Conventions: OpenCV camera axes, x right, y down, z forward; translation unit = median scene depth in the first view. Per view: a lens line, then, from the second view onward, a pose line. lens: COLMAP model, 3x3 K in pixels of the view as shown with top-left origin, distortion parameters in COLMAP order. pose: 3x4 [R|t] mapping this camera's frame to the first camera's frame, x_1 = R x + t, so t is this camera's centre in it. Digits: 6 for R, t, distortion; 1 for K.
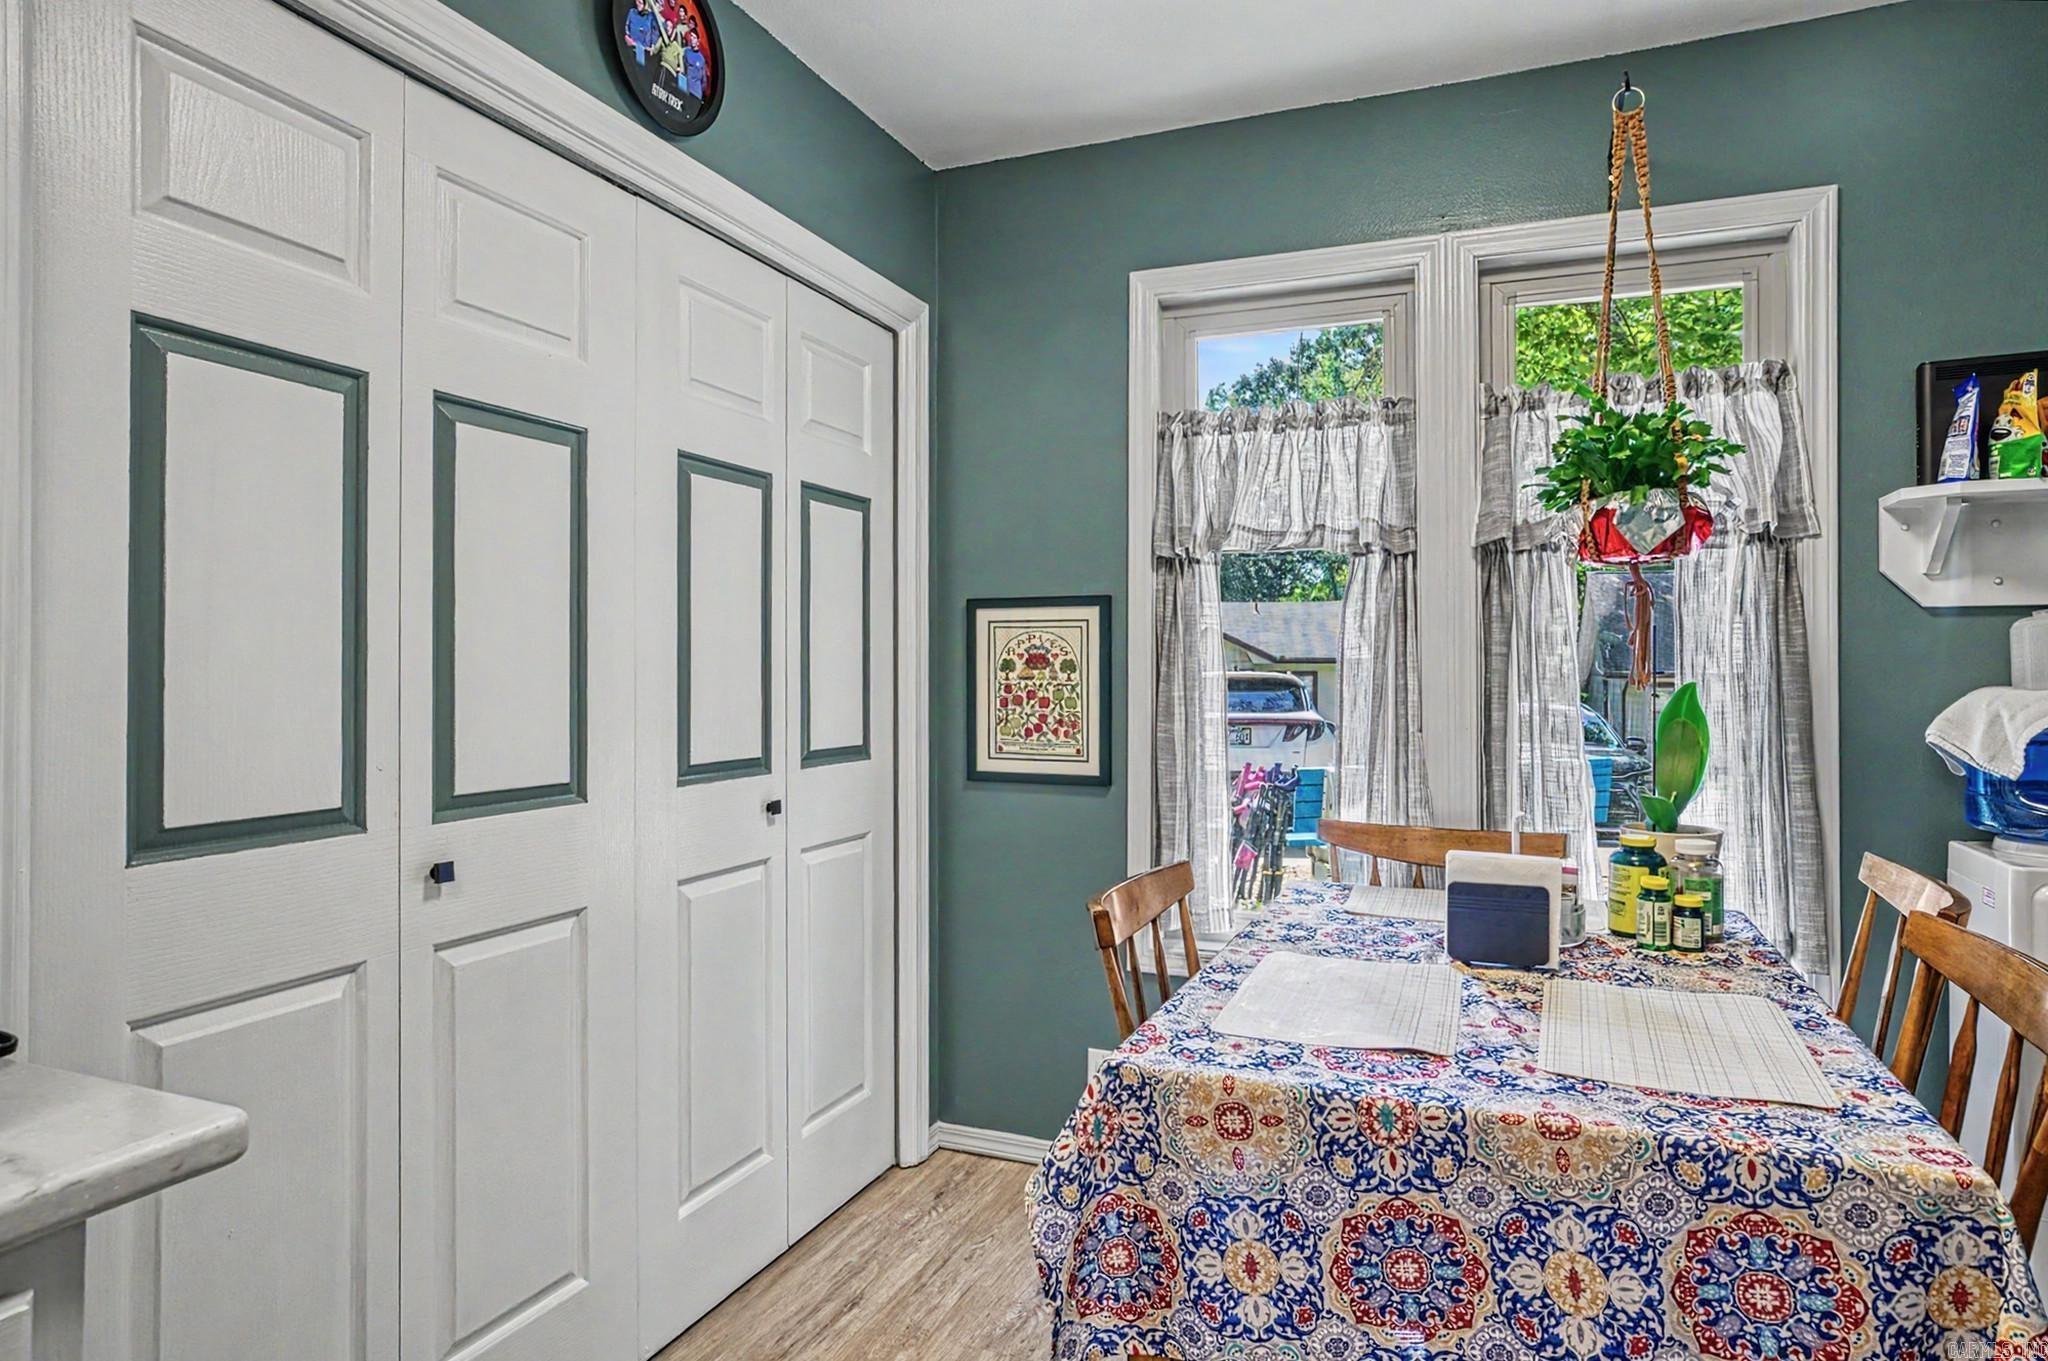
lens RADIAL K [[1186.2, 0, 1021.8], [0, 1186.2, 673.1], [0, 0, 1]] dist [-0.002897, 0.009802]
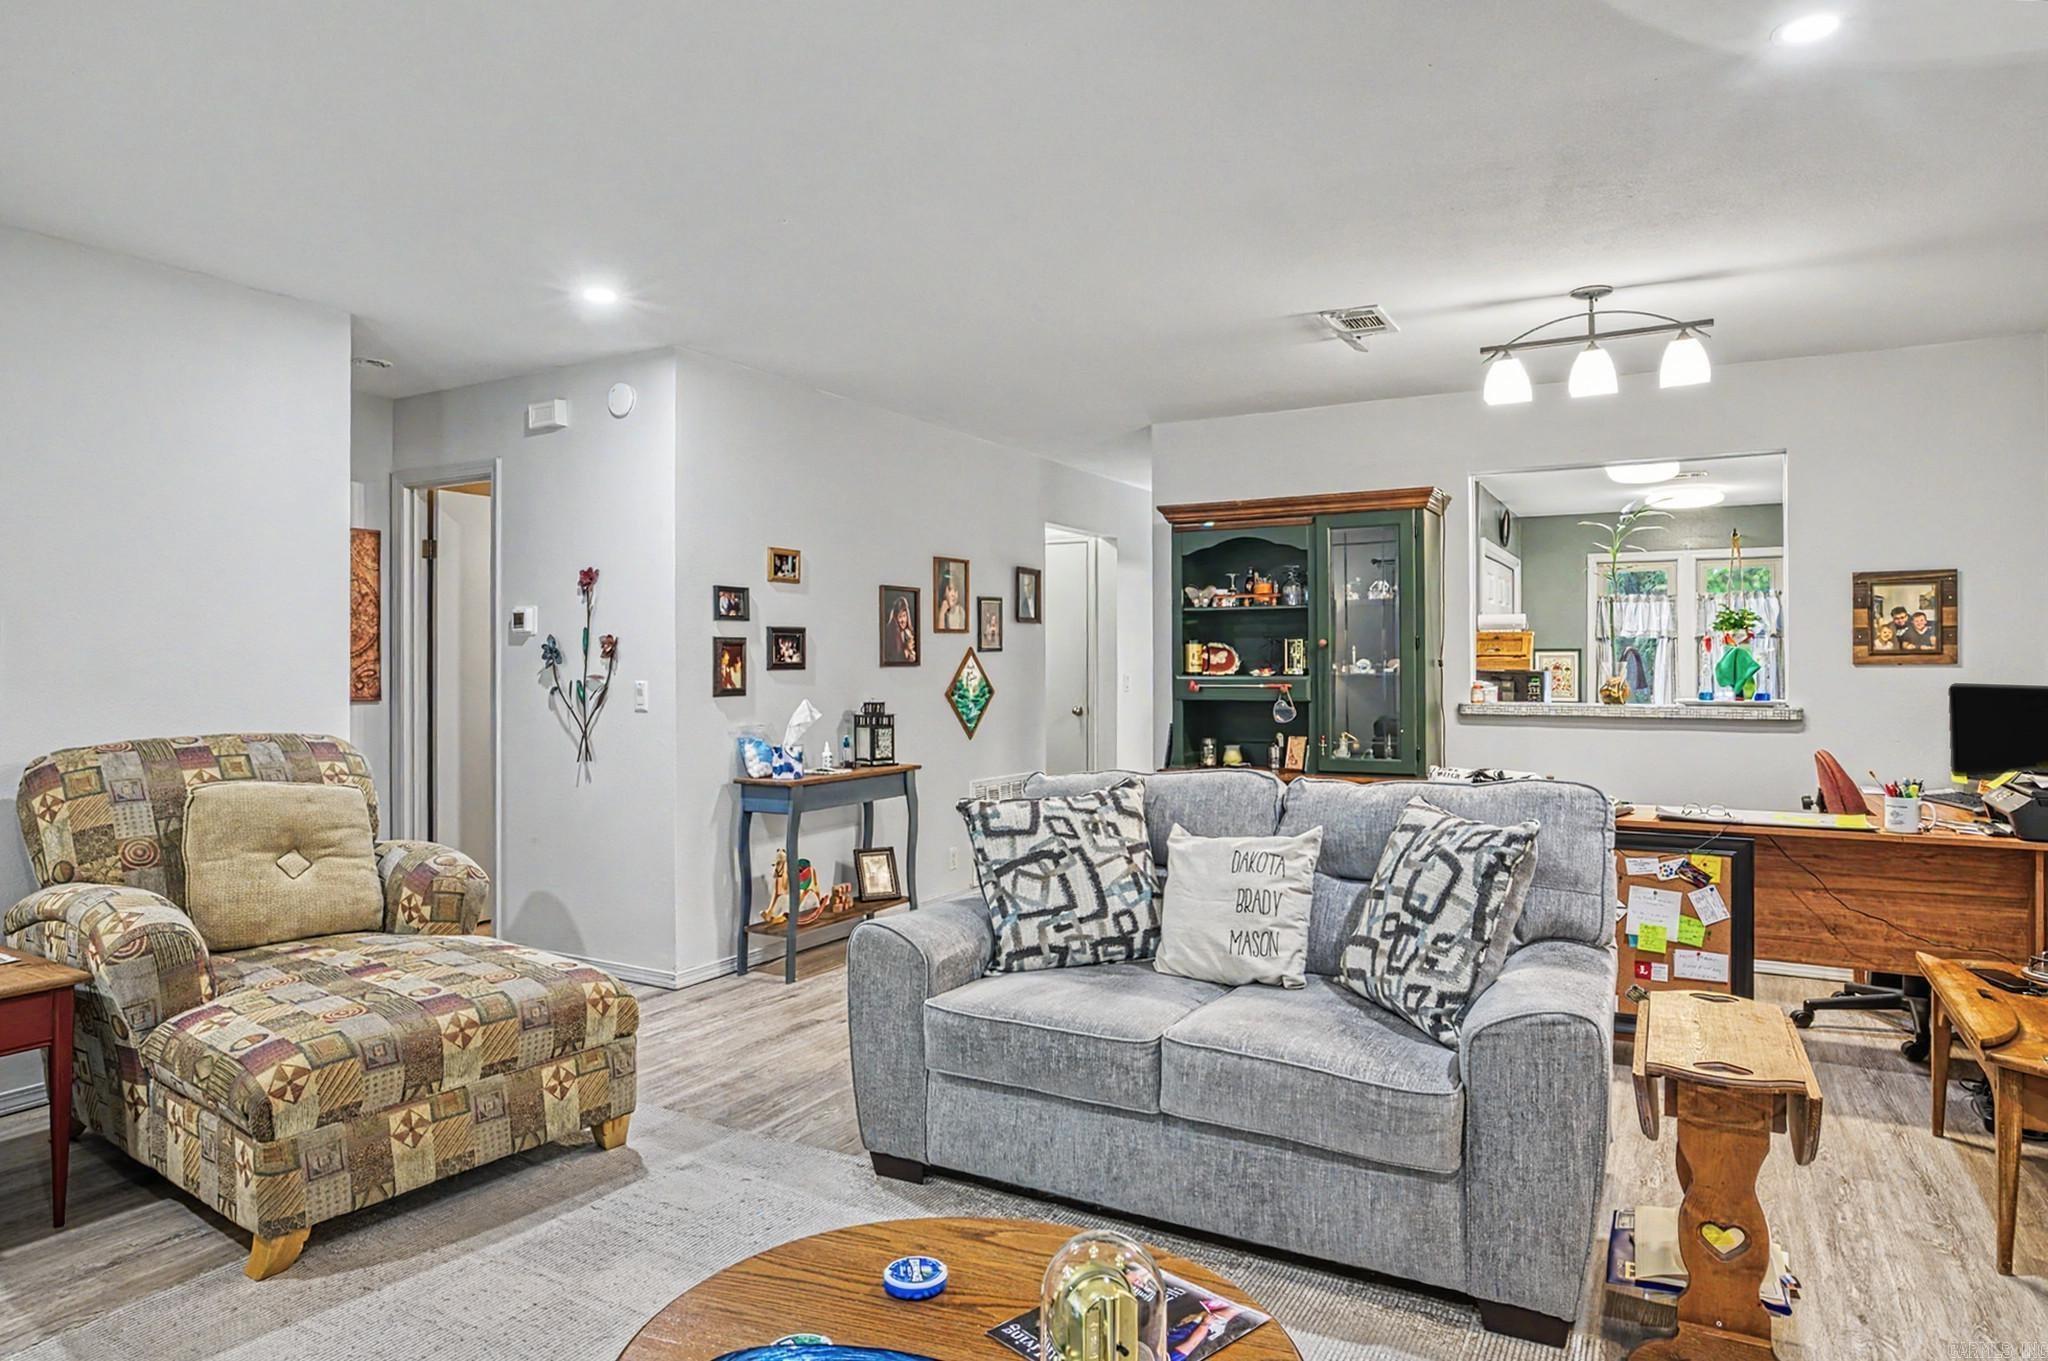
lens RADIAL K [[1186.2, 0, 1033.1], [0, 1186.2, 678.4], [0, 0, 1]] dist [-0.002897, 0.009802]
pose [[0.989772, 0.003000, -0.142624, -1.084850], [-0.001125, 0.999912, 0.013225, -0.024808], [0.142651, -0.012929, 0.989689, -2.832925]]
